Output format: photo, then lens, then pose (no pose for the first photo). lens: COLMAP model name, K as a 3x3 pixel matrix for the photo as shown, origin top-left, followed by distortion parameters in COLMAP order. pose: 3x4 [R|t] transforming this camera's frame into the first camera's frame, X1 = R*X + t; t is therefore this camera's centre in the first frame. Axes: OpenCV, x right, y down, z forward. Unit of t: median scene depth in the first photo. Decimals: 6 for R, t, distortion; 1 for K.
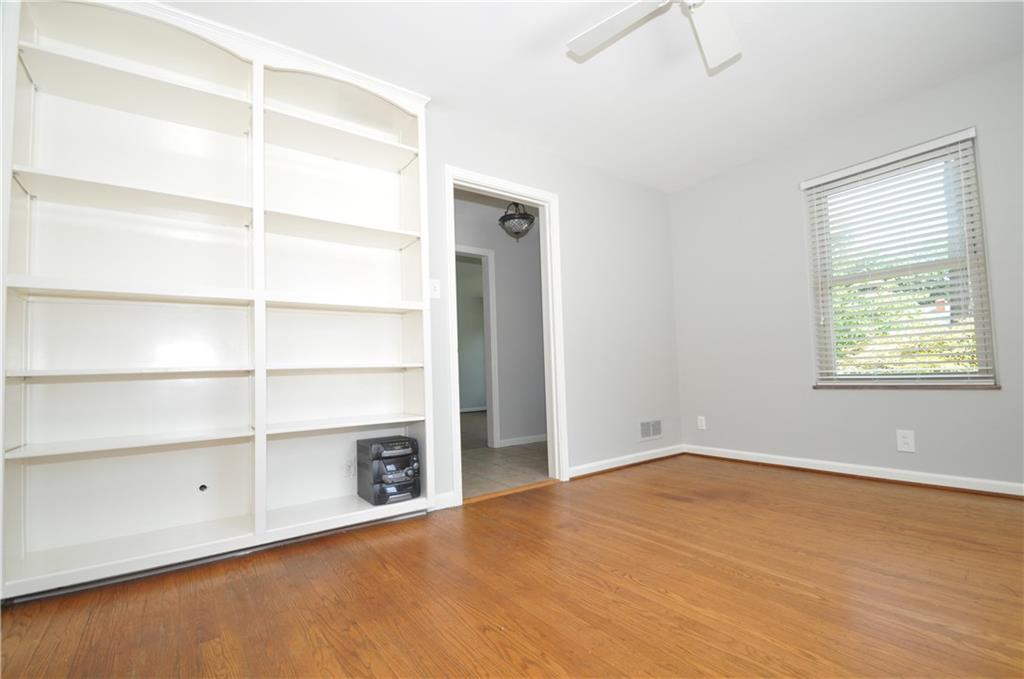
lens RADIAL K [[443.8, 0, 510.8], [0, 443.8, 354.1], [0, 0, 1]] dist [0.002886, -0.010384]
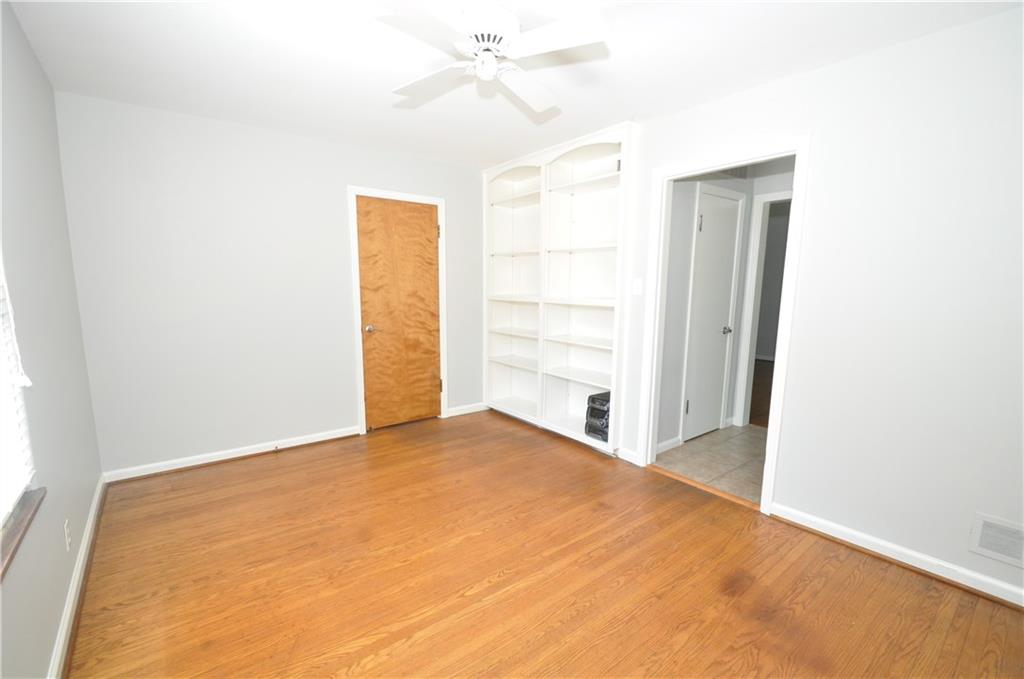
lens RADIAL K [[443.8, 0, 510.8], [0, 443.8, 354.1], [0, 0, 1]] dist [0.002886, -0.010384]
pose [[0.044303, 0.187379, -0.981288, 1.268578], [0.034877, 0.981364, 0.188968, -0.257632], [0.998409, -0.042597, 0.036942, 0.768856]]
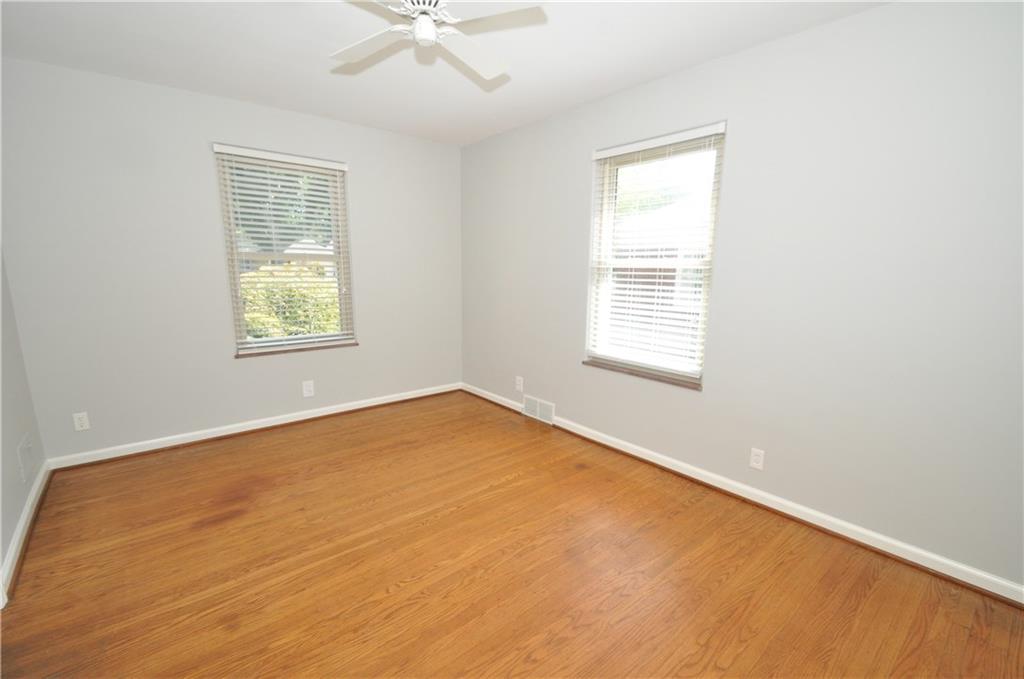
lens RADIAL K [[443.8, 0, 510.8], [0, 443.8, 354.1], [0, 0, 1]] dist [0.002886, -0.010384]
pose [[-0.086837, -0.159375, 0.983392, -0.587359], [-0.055993, 0.986341, 0.154908, -0.191573], [-0.994648, -0.041612, -0.094574, 0.675283]]
